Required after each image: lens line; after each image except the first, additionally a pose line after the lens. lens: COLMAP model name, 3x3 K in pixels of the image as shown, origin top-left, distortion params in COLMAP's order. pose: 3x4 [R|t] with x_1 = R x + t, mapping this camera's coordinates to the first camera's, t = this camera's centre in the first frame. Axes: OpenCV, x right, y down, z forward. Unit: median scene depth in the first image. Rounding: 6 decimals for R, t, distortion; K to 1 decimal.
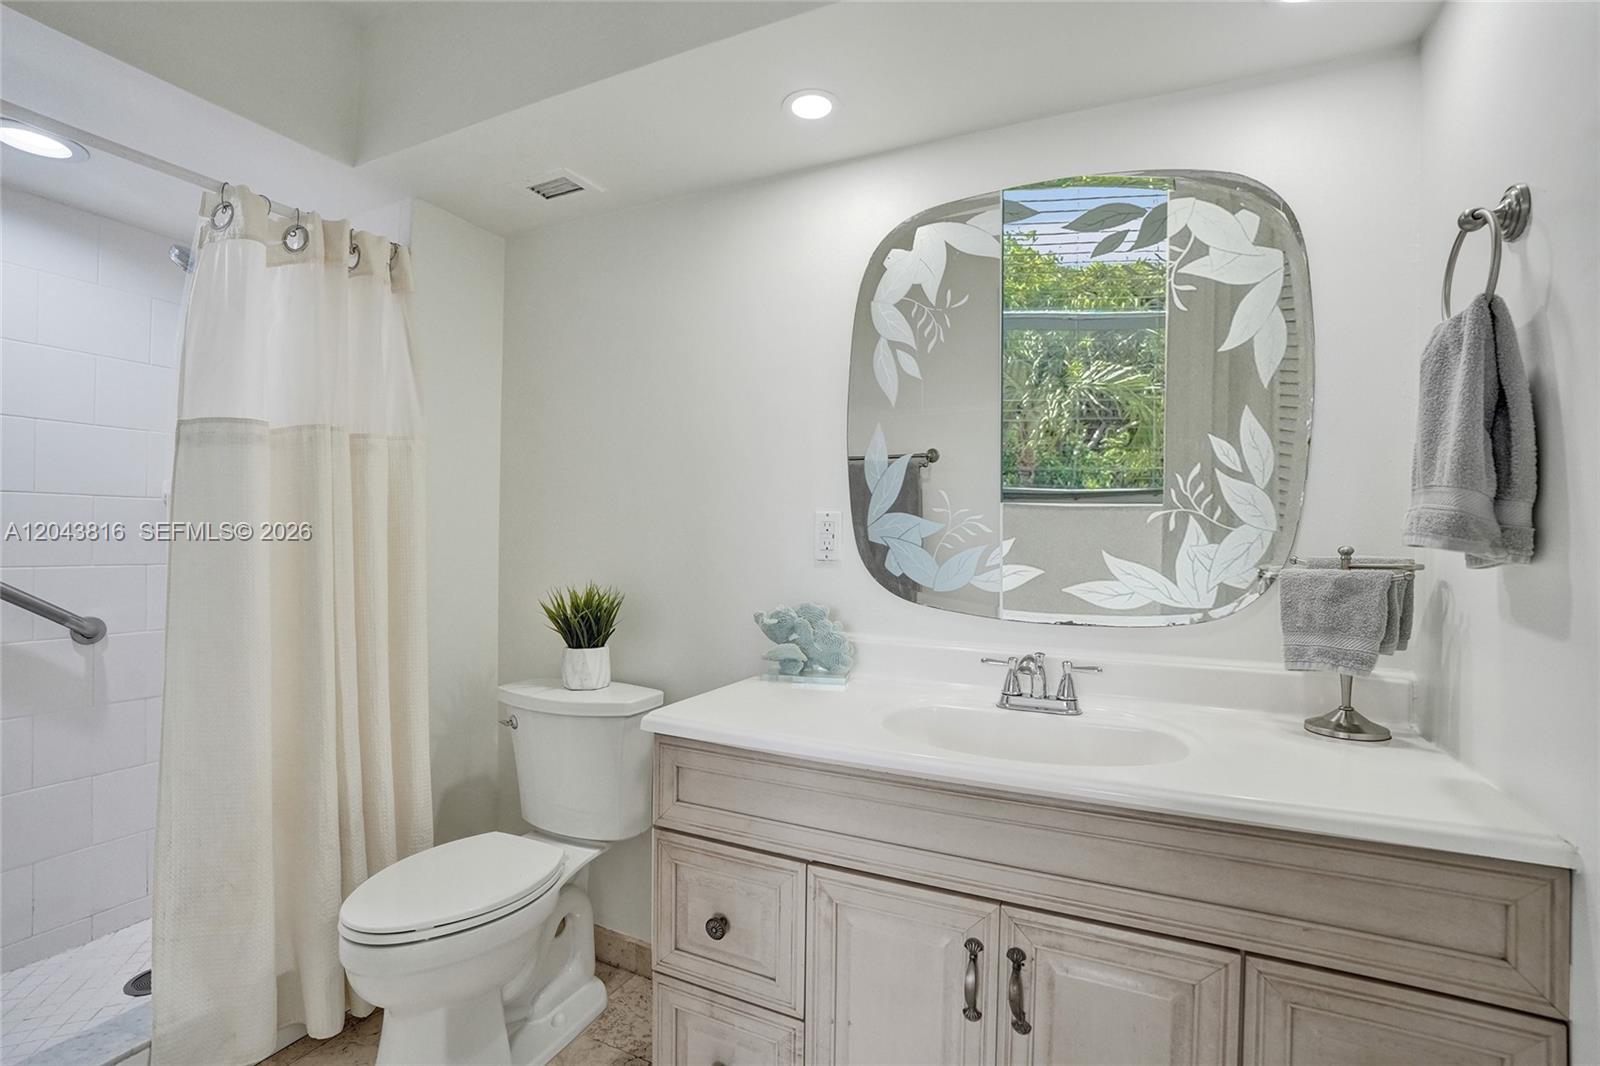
lens RADIAL K [[740.3, 0, 798.9], [0, 740.3, 534.5], [0, 0, 1]] dist [-0.069407, 0.026646]
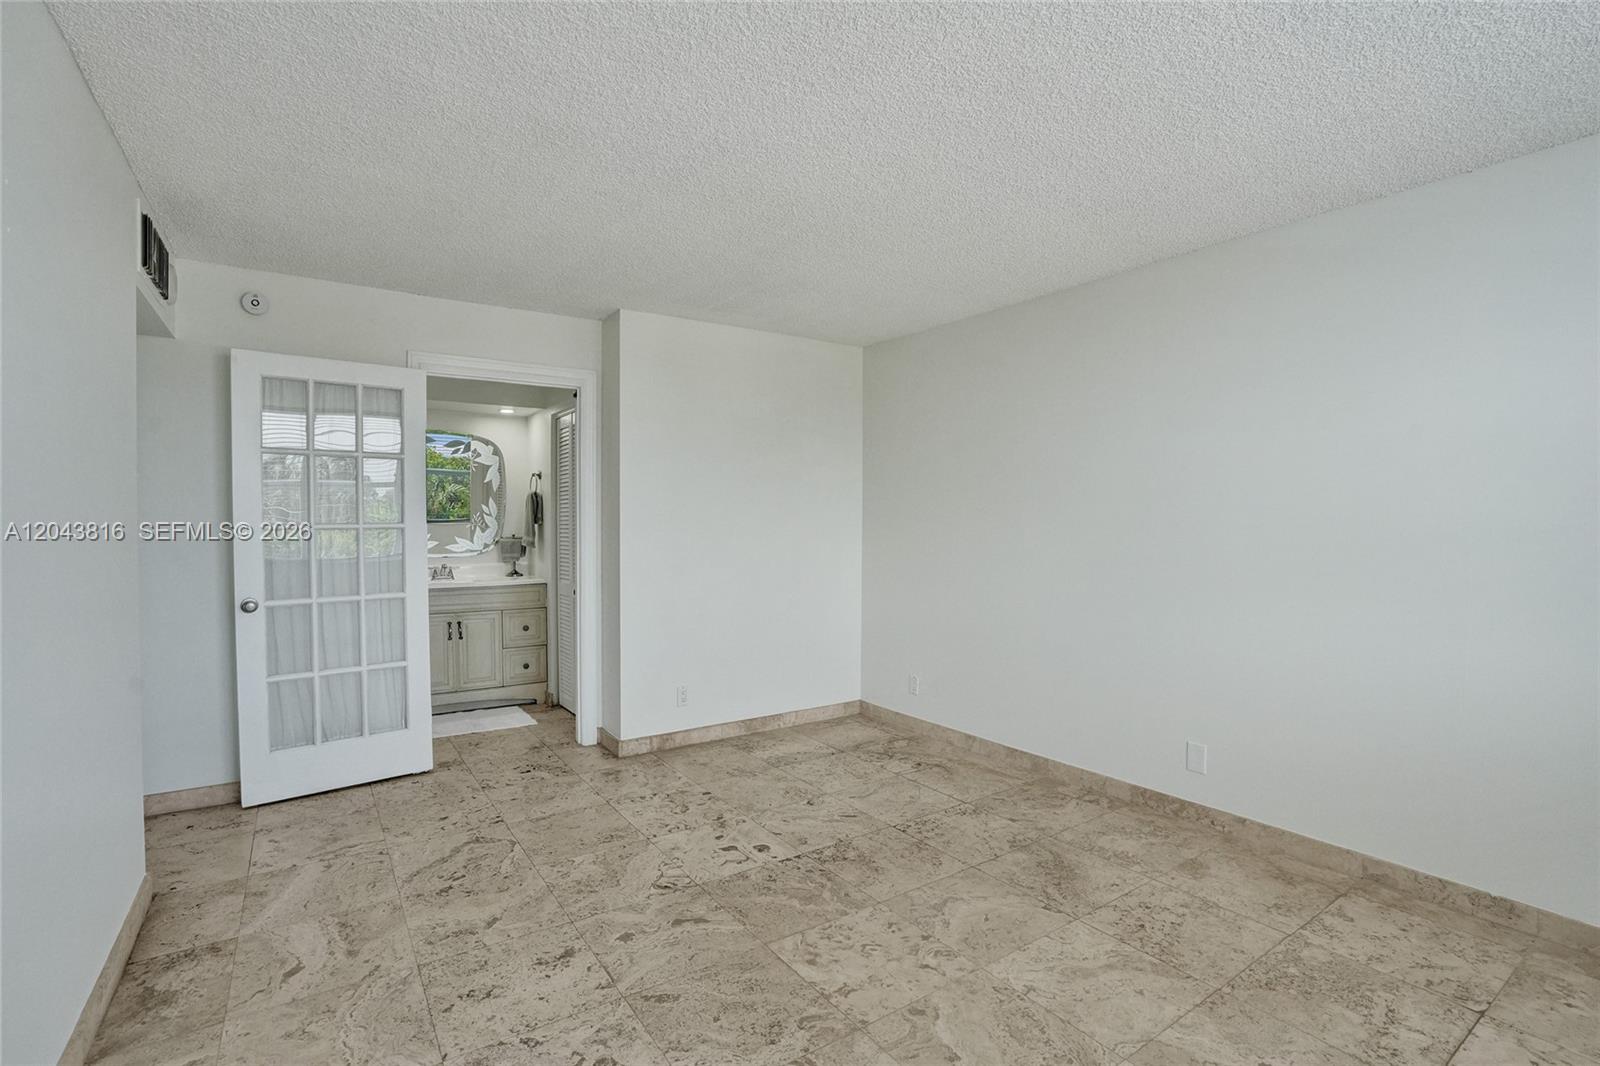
lens RADIAL K [[740.3, 0, 798.9], [0, 740.3, 534.5], [0, 0, 1]] dist [-0.069407, 0.026646]
pose [[0.515627, -0.051898, 0.855240, -1.830466], [0.001554, 0.998219, 0.059638, -0.202280], [-0.856812, -0.029422, 0.514789, -2.361751]]
